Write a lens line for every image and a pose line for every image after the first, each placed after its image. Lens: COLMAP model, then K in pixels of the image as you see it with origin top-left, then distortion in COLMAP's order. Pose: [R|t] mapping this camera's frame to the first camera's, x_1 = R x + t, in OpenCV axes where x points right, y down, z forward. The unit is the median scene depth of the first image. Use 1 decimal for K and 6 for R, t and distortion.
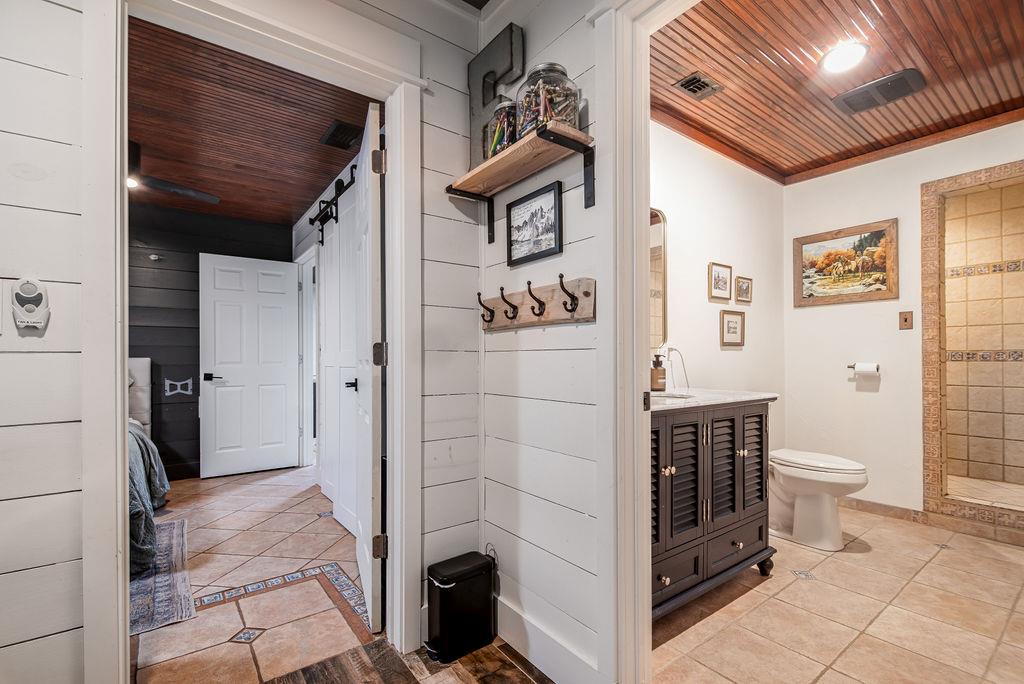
lens RADIAL K [[466.0, 0, 507.6], [0, 466.0, 356.5], [0, 0, 1]] dist [-0.001547, -0.002794]
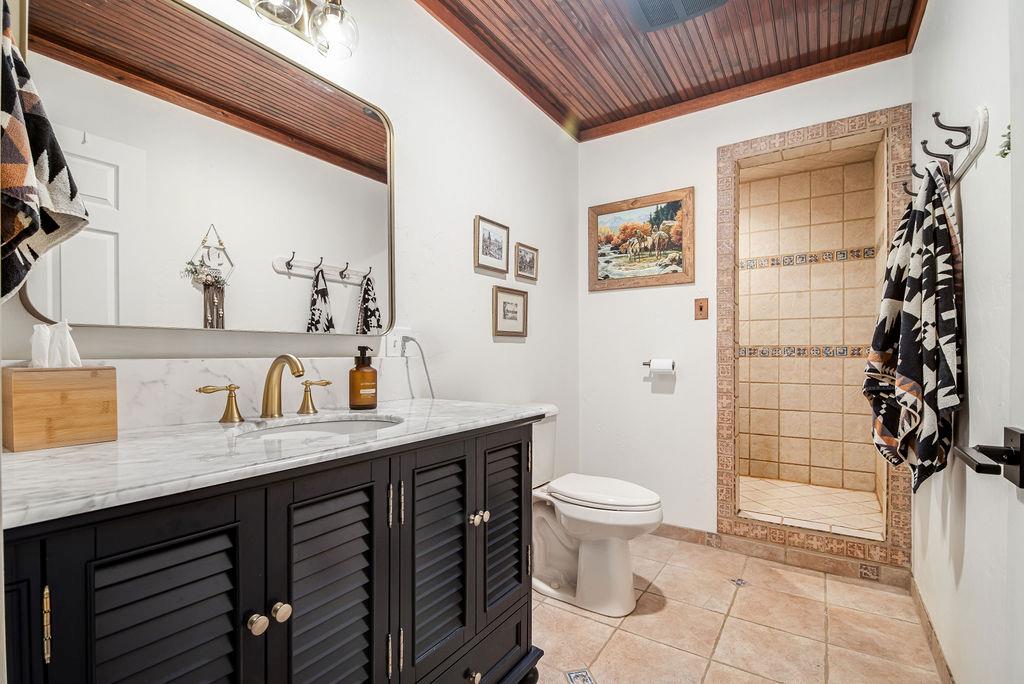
lens RADIAL K [[466.0, 0, 512.7], [0, 466.0, 350.4], [0, 0, 1]] dist [-0.001547, -0.002794]
pose [[0.940906, 0.005692, 0.338619, 0.247945], [-0.005540, 0.999984, -0.001415, 0.000868], [-0.338621, -0.000544, 0.940923, 0.319183]]
